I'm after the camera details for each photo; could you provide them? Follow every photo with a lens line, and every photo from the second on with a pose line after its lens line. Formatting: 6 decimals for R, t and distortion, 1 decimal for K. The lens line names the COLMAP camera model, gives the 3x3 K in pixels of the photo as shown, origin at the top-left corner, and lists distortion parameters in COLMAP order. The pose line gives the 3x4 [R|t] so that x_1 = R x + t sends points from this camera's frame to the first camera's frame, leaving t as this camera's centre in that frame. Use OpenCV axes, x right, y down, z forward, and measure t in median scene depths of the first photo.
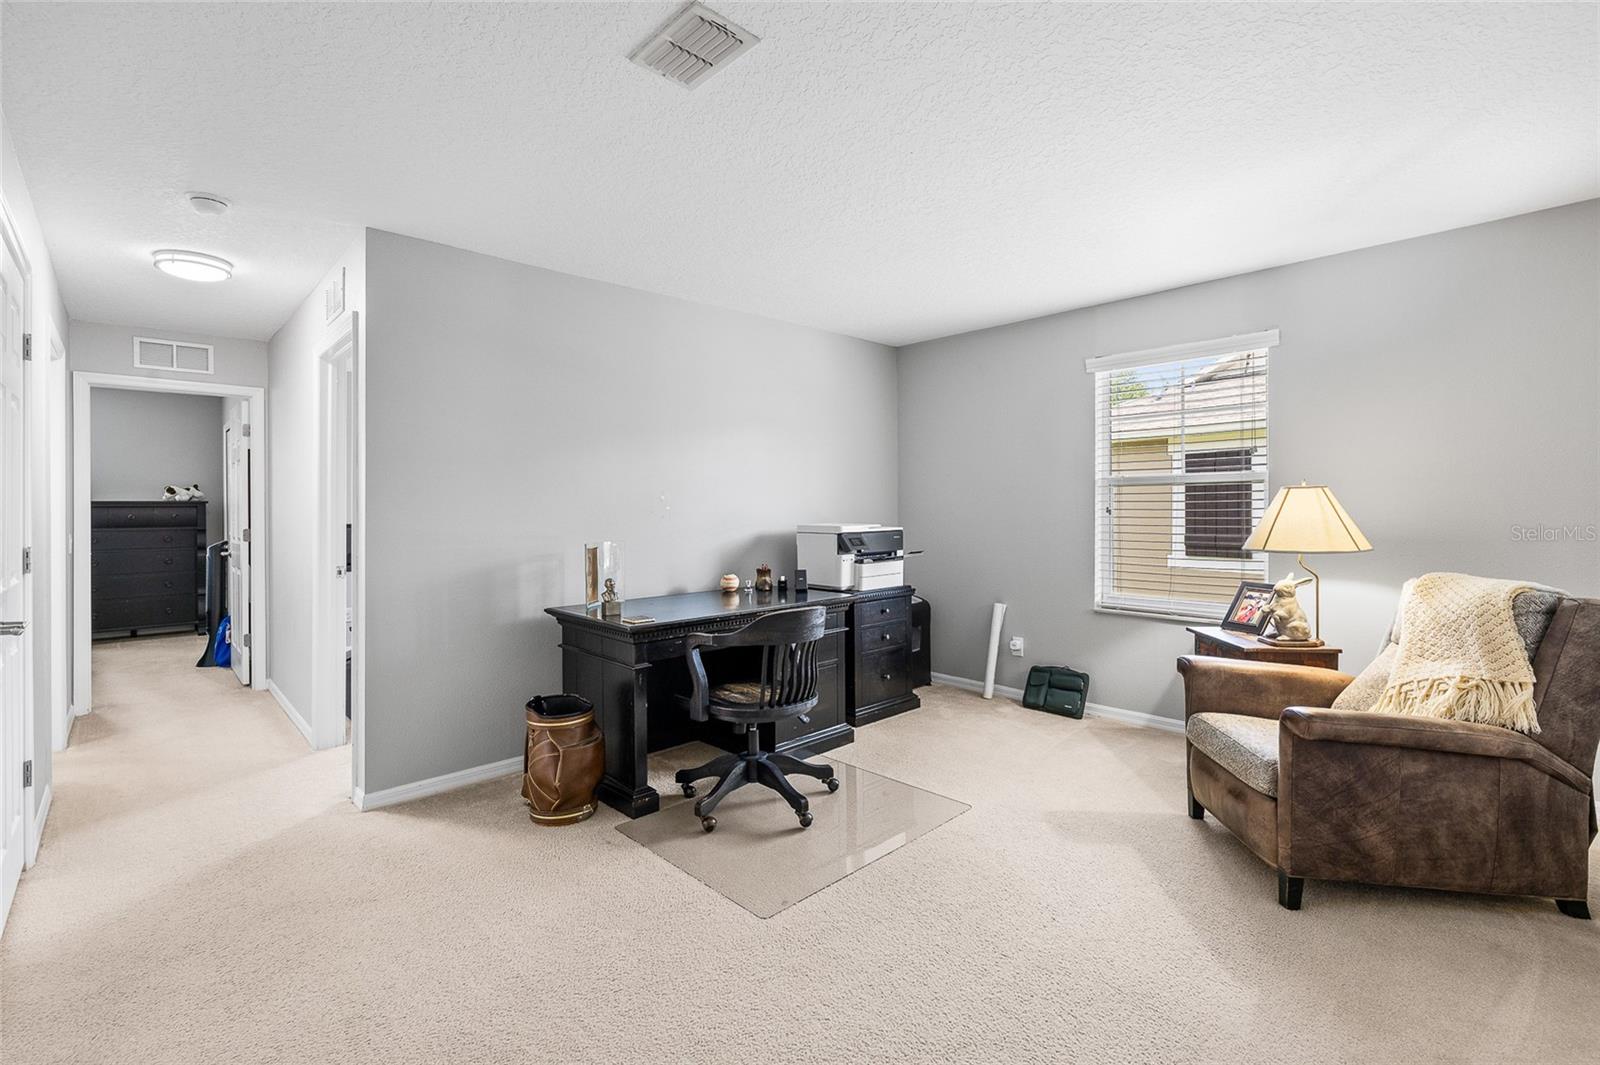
lens RADIAL K [[717.8, 0, 805.4], [0, 717.8, 507.9], [0, 0, 1]] dist [-0.001006, -0.000011]
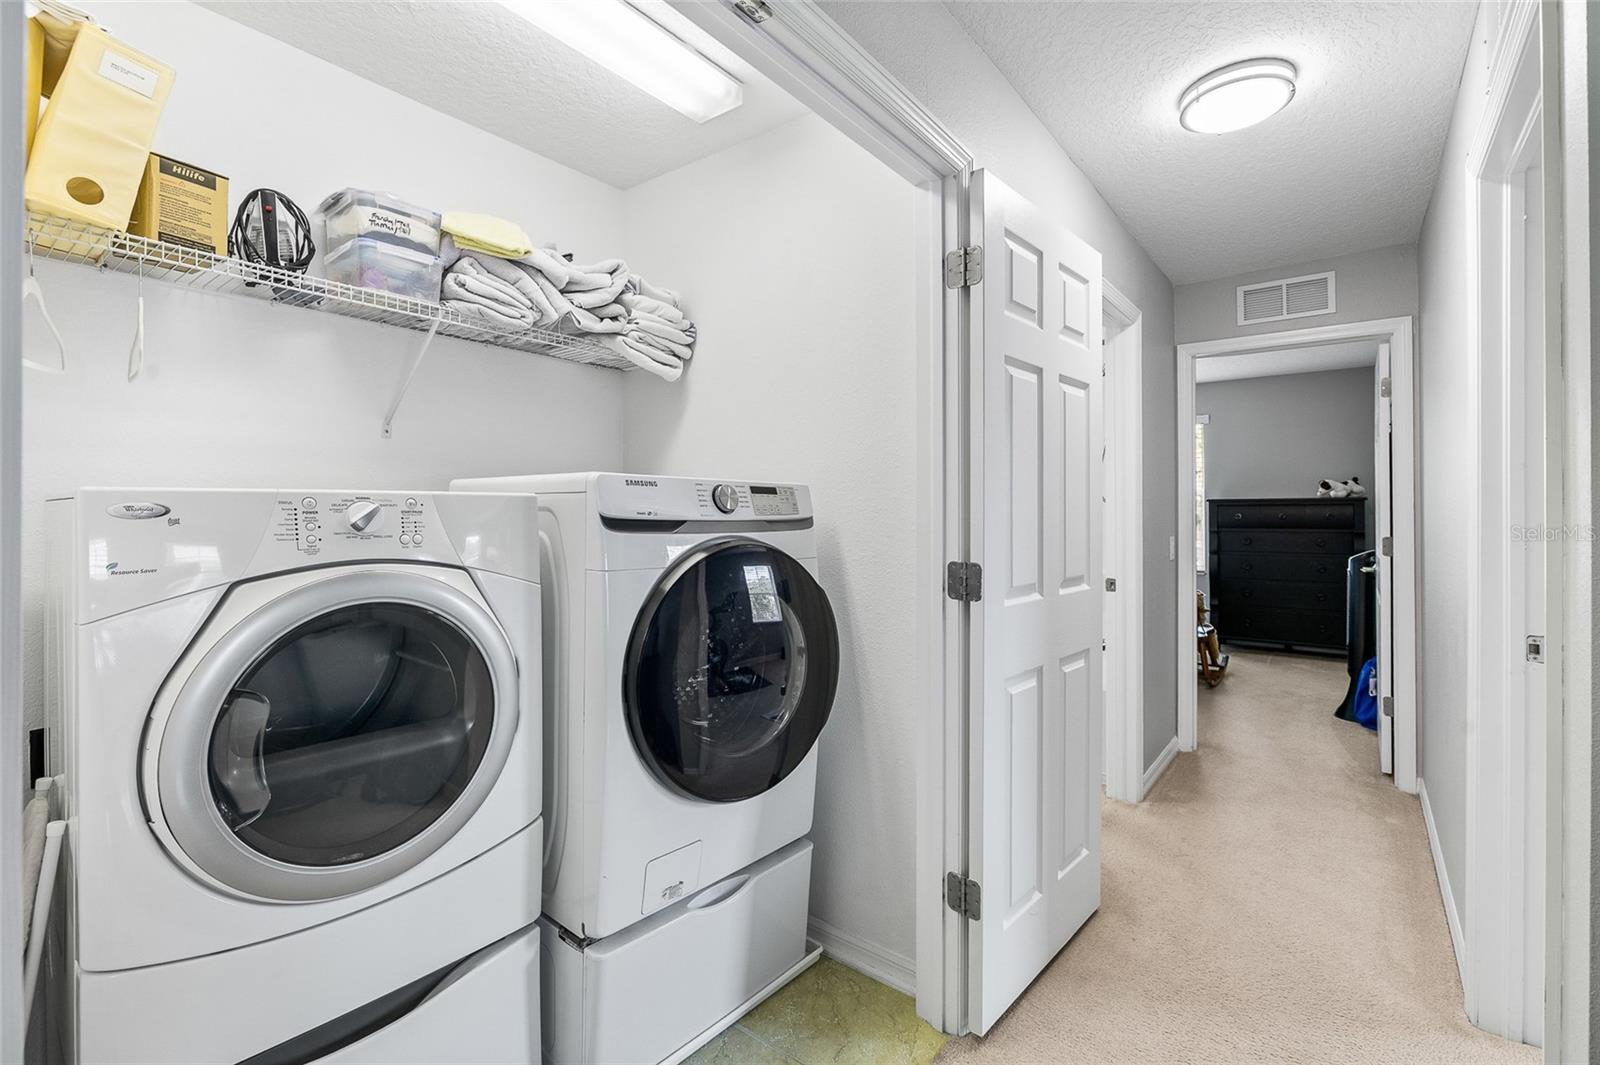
lens RADIAL K [[717.8, 0, 805.4], [0, 717.8, 507.9], [0, 0, 1]] dist [-0.001006, -0.000011]
pose [[0.161385, -0.000365, -0.986891, -0.191408], [0.002578, 0.999997, 0.000052, 0.000863], [0.986888, -0.002552, 0.161385, 0.326277]]
